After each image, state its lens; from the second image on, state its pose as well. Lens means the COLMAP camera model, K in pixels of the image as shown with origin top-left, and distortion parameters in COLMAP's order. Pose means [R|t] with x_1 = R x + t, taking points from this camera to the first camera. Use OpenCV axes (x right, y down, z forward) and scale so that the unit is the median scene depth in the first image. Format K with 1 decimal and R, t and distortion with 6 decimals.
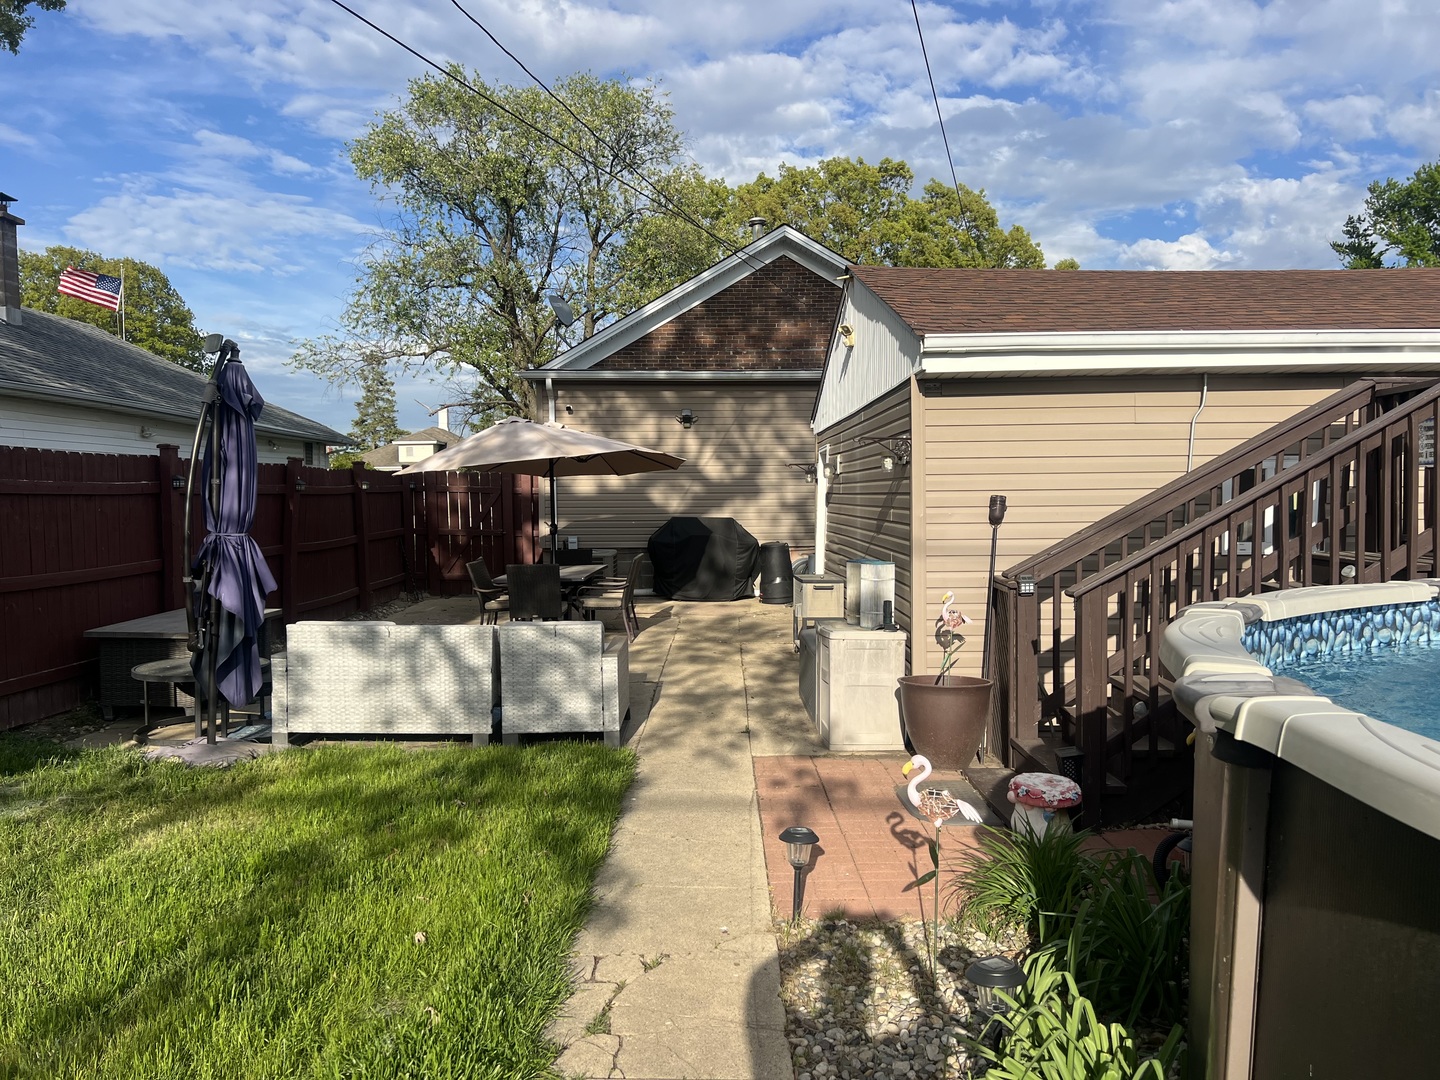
lens RADIAL K [[1094.0, 0, 724.3], [0, 1094.0, 546.1], [0, 0, 1]] dist [0.062203, -0.069071]
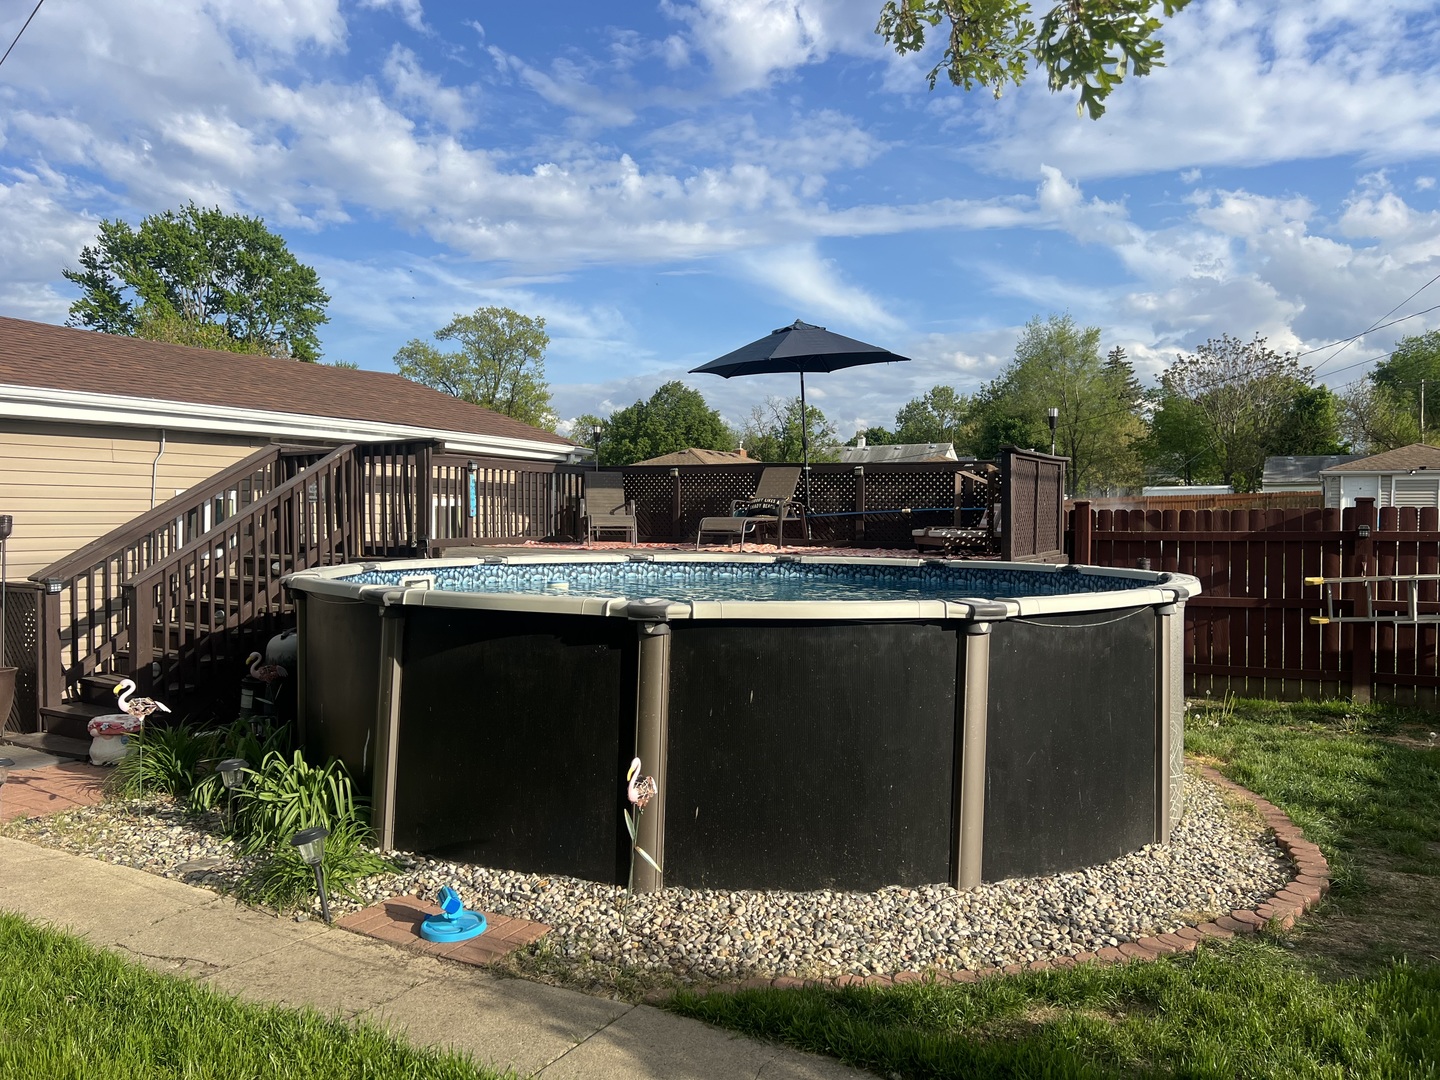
lens RADIAL K [[1094.0, 0, 724.3], [0, 1094.0, 546.1], [0, 0, 1]] dist [0.062203, -0.069071]
pose [[0.500680, -0.016501, 0.865475, -0.448851], [0.033184, 0.999449, -0.000142, 0.015578], [-0.864996, 0.028791, 0.500952, -0.322799]]
